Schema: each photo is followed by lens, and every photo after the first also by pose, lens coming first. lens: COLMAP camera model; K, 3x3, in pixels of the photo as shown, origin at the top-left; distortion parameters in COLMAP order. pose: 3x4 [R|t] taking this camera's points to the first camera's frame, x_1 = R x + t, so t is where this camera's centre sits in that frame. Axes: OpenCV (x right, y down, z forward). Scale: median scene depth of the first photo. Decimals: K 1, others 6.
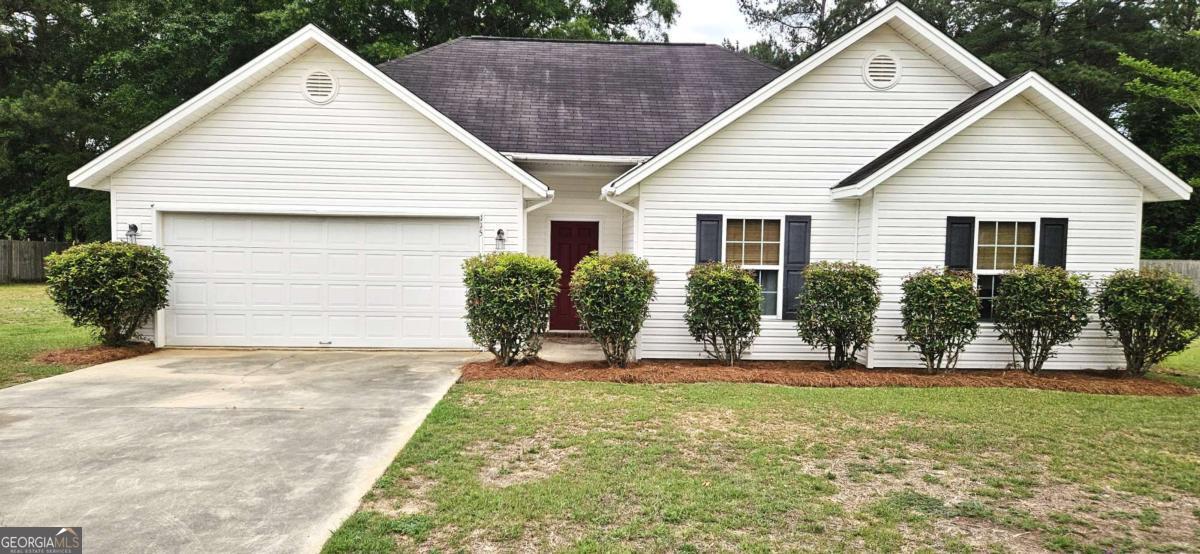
lens RADIAL K [[786.9, 0, 587.1], [0, 786.9, 290.3], [0, 0, 1]] dist [0.033791, -0.001515]
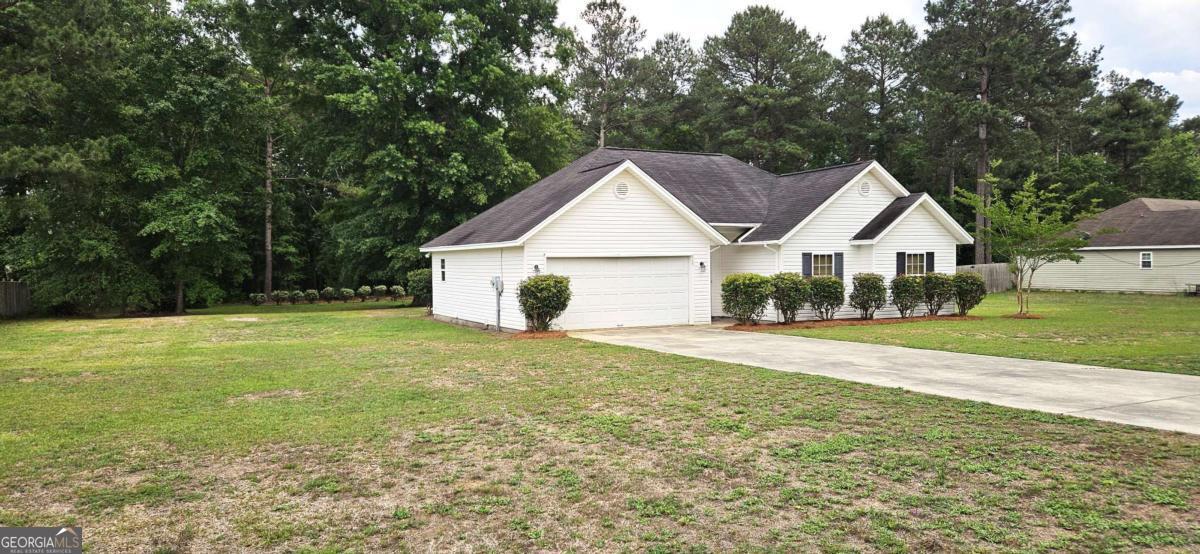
lens RADIAL K [[786.9, 0, 587.1], [0, 786.9, 290.3], [0, 0, 1]] dist [0.033791, -0.001515]
pose [[0.911924, -0.039750, 0.408430, -1.272299], [0.049545, 0.998682, -0.013426, 0.005015], [-0.407358, 0.032480, 0.912691, -0.714665]]
